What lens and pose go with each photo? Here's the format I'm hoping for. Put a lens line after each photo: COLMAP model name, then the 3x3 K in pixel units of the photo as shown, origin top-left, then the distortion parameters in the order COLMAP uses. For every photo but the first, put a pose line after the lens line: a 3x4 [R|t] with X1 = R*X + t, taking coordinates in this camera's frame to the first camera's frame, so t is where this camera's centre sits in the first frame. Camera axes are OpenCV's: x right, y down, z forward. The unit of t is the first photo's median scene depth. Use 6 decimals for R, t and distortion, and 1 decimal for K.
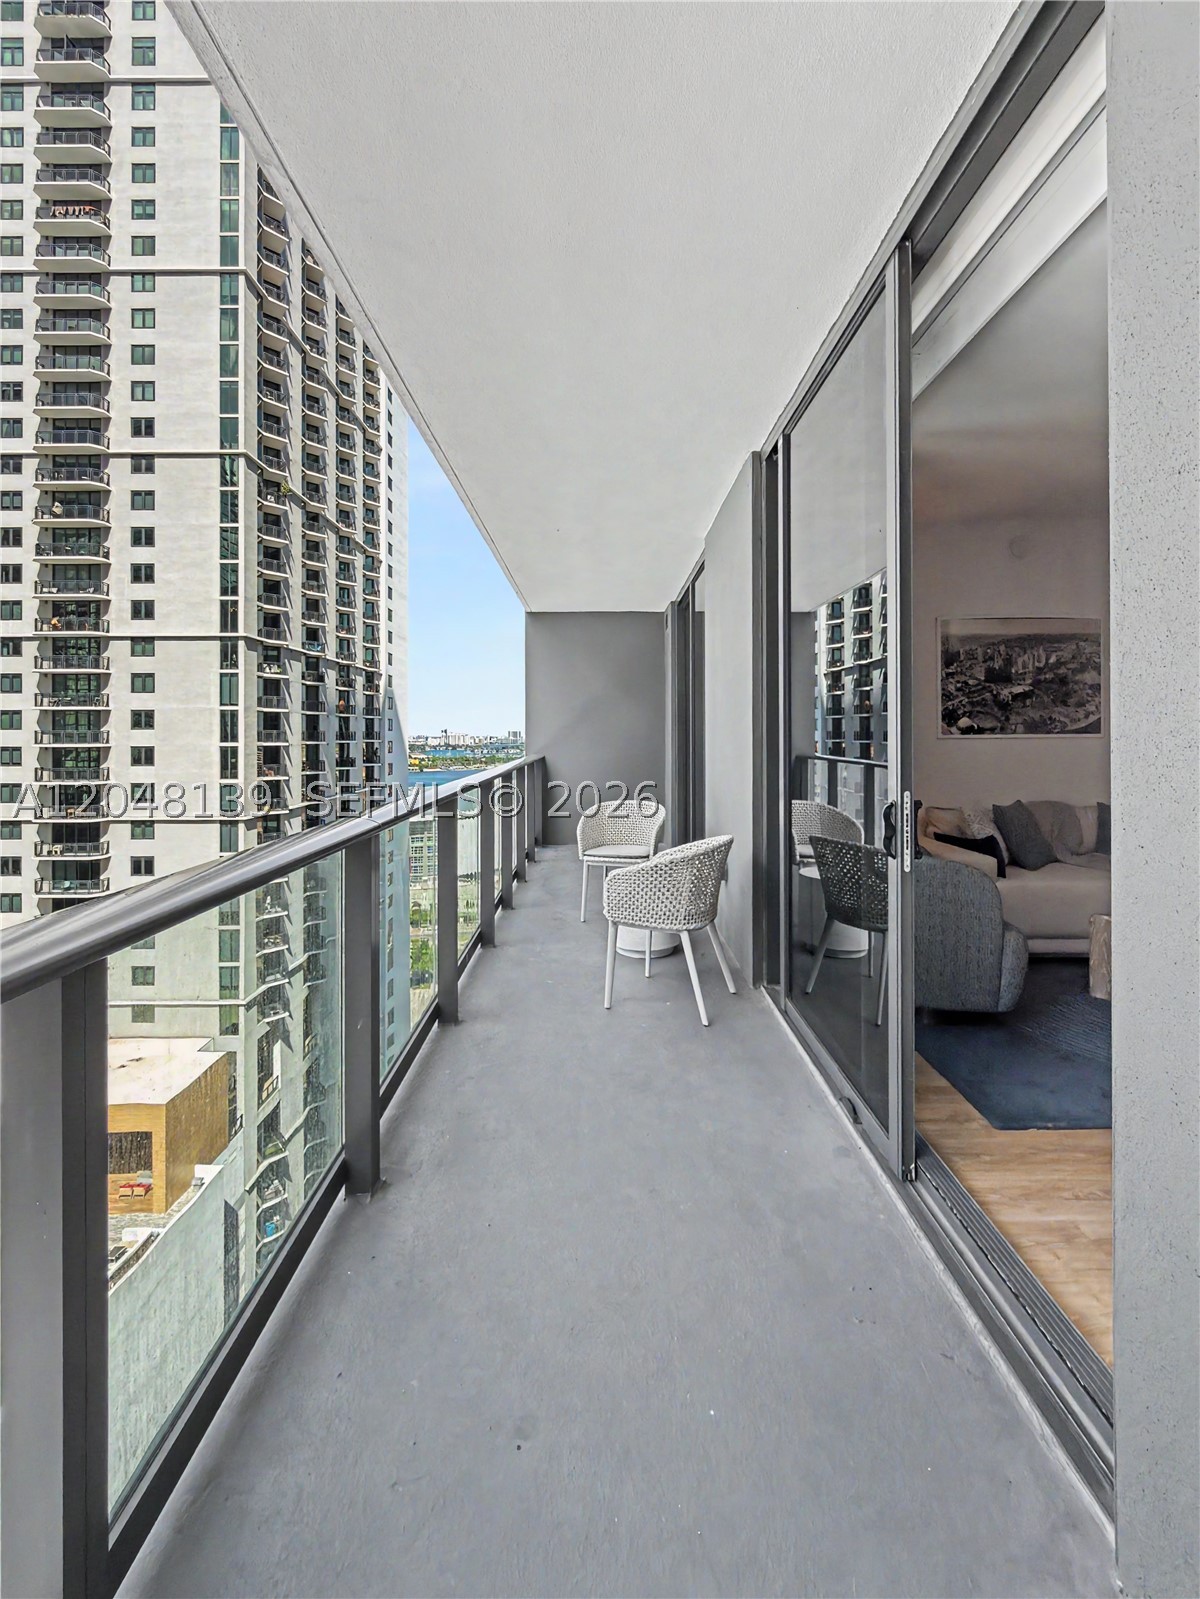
lens RADIAL K [[649.7, 0, 599.0], [0, 649.7, 842.1], [0, 0, 1]] dist [-0.002440, -0.000249]
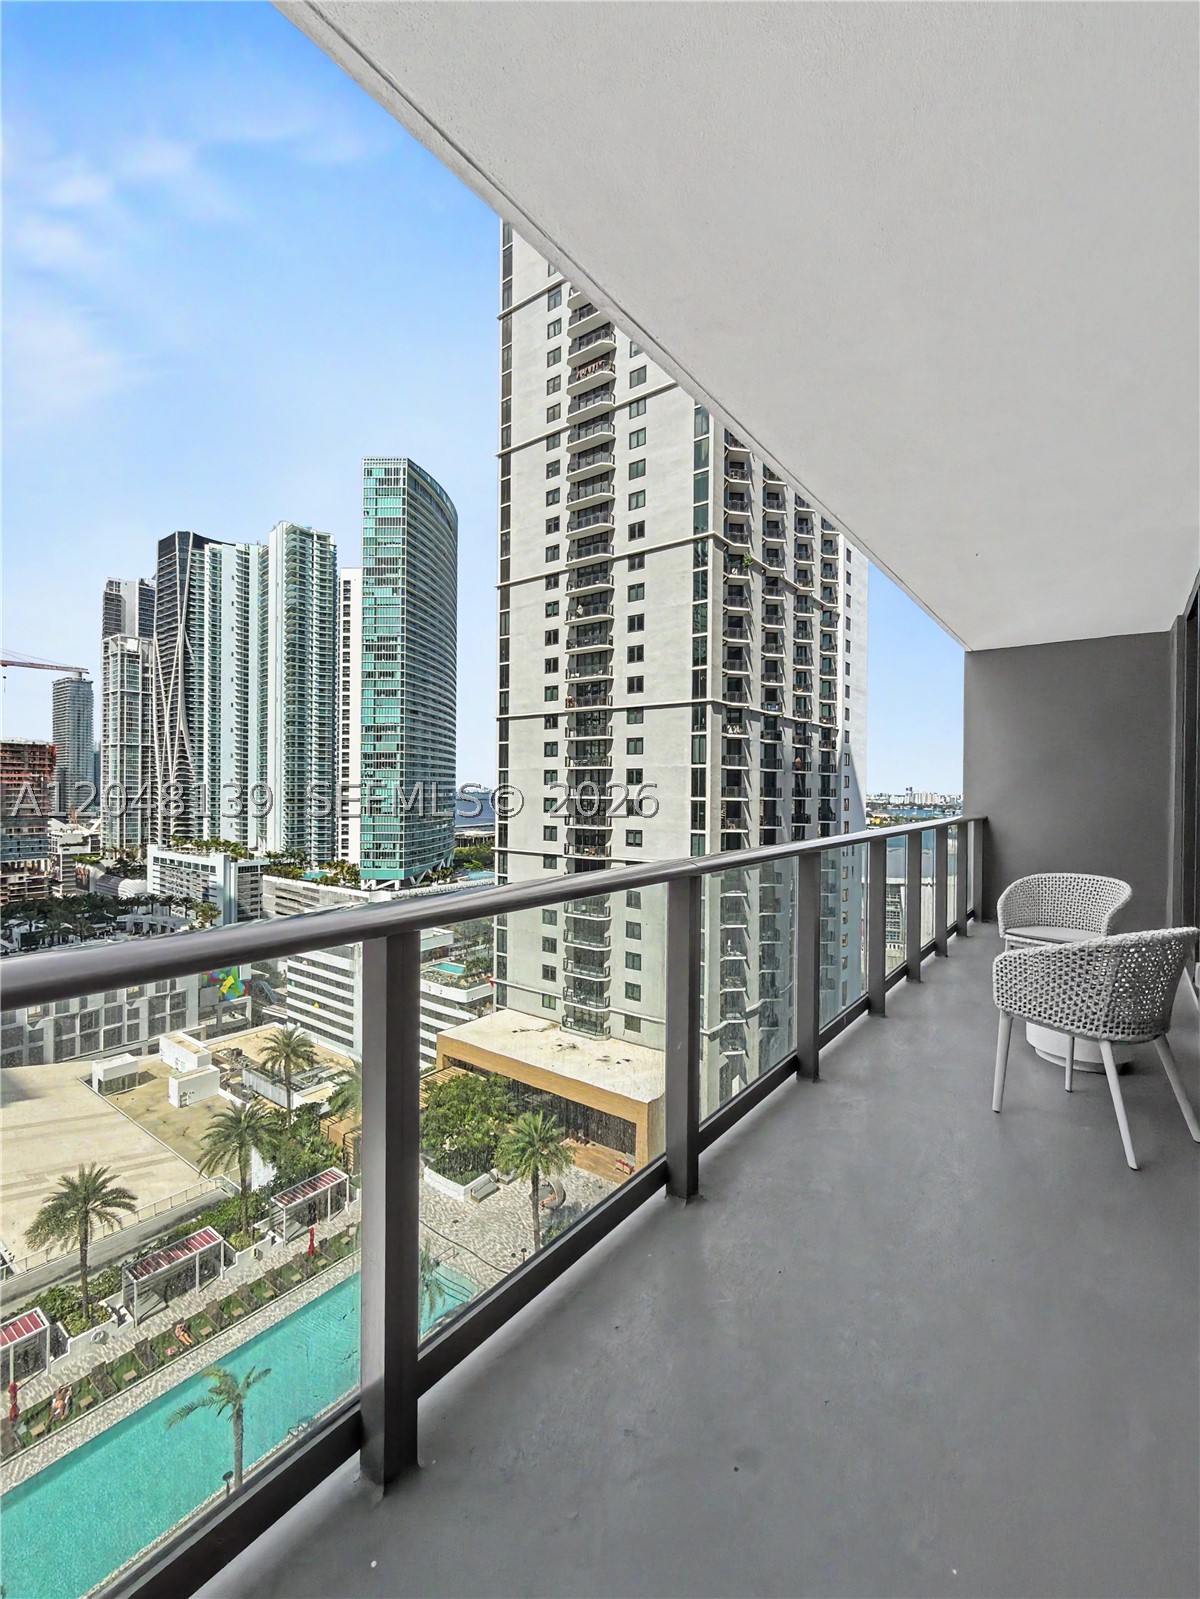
lens RADIAL K [[669.3, 0, 600.0], [0, 669.3, 799.5], [0, 0, 1]] dist [-0.001150, 0.000040]
pose [[0.787379, 0.011484, -0.616362, -0.000085], [-0.008176, 0.999933, 0.008187, -0.160061], [0.616415, -0.001407, 0.787421, -0.000044]]
